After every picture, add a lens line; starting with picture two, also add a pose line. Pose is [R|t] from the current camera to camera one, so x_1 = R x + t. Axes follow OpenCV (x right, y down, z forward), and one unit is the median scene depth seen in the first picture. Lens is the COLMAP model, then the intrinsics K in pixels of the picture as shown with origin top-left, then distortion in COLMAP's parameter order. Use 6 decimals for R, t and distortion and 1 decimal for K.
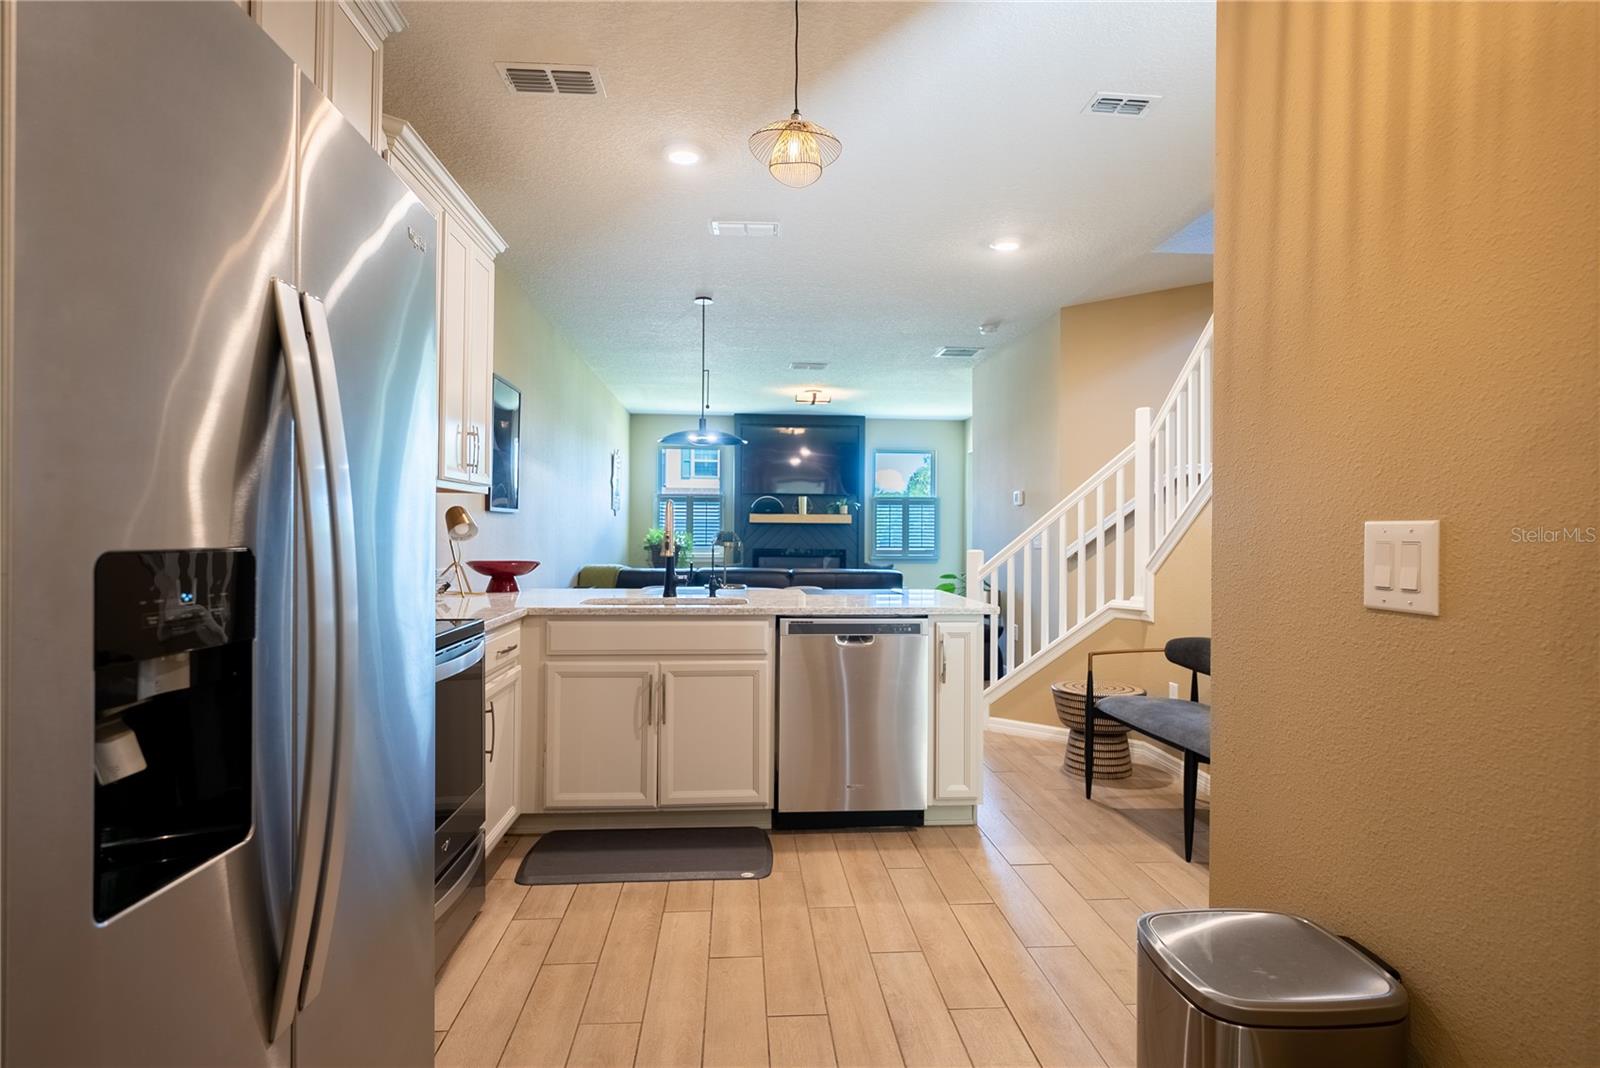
lens RADIAL K [[843.2, 0, 798.4], [0, 843.2, 531.2], [0, 0, 1]] dist [-0.004483, -0.000115]
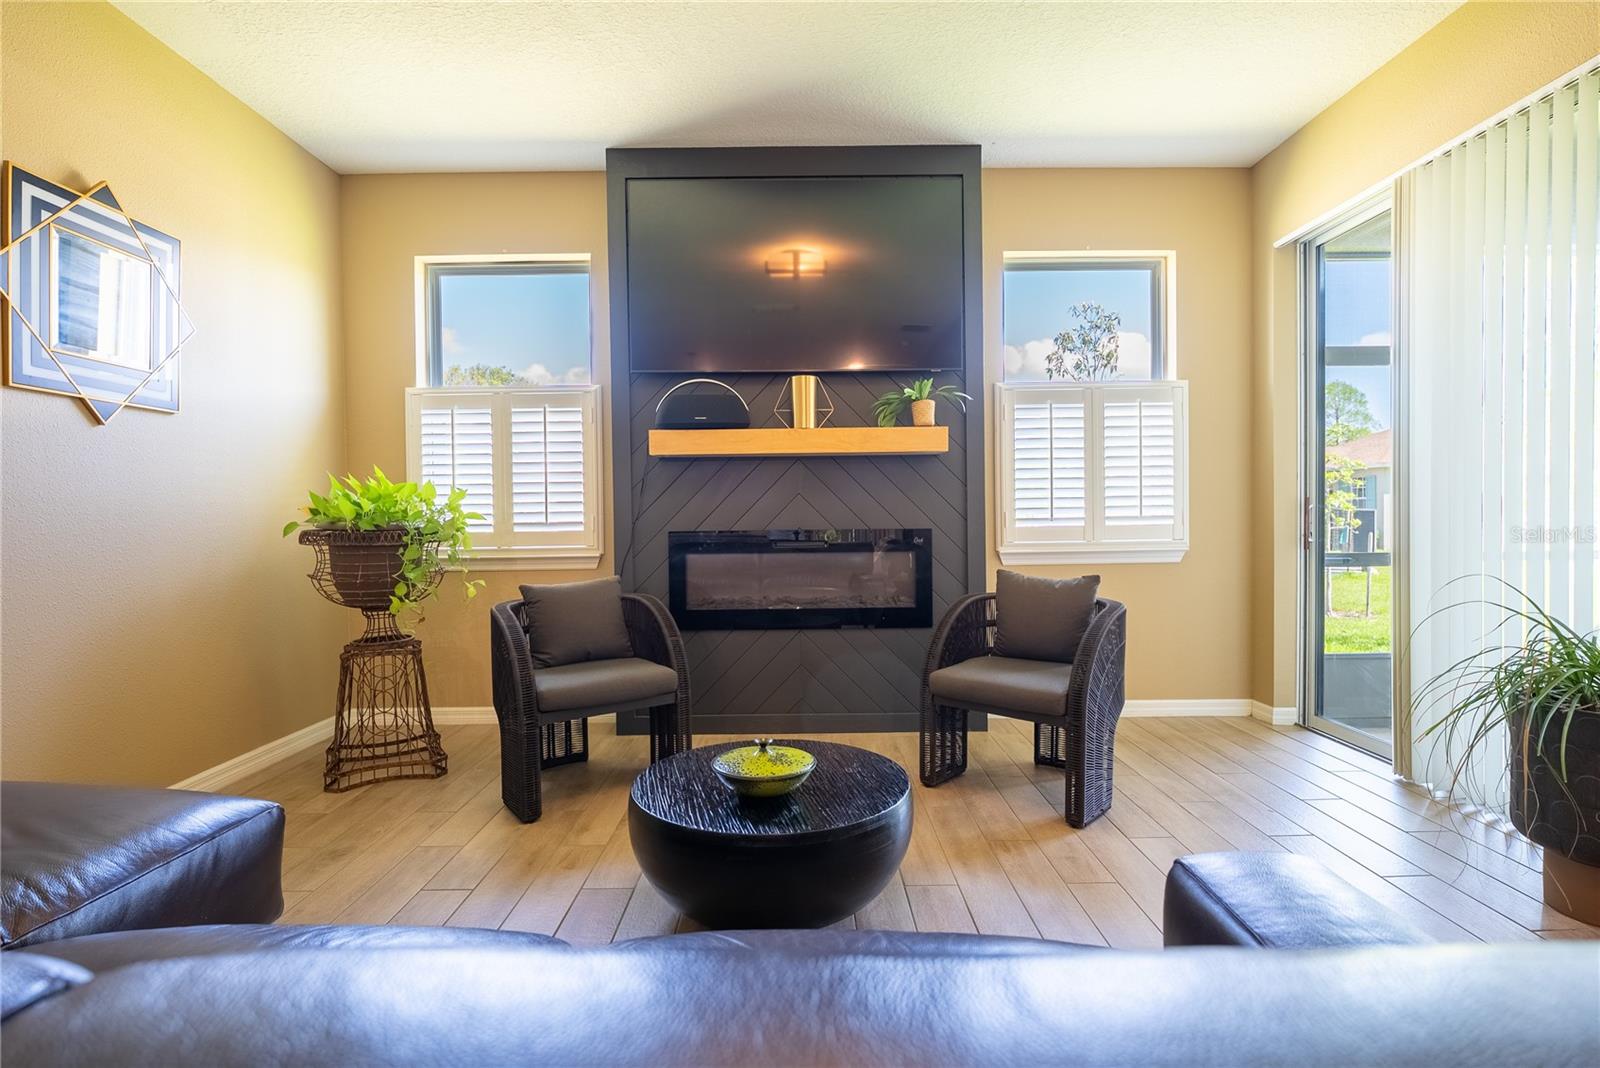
lens RADIAL K [[784.5, 0, 802.3], [0, 784.5, 525.8], [0, 0, 1]] dist [-0.002297, -0.000339]
pose [[0.995883, -0.019063, -0.088617, 0.031835], [0.020515, 0.999669, 0.015507, 0.014551], [0.088292, -0.017261, 0.995945, 0.678875]]
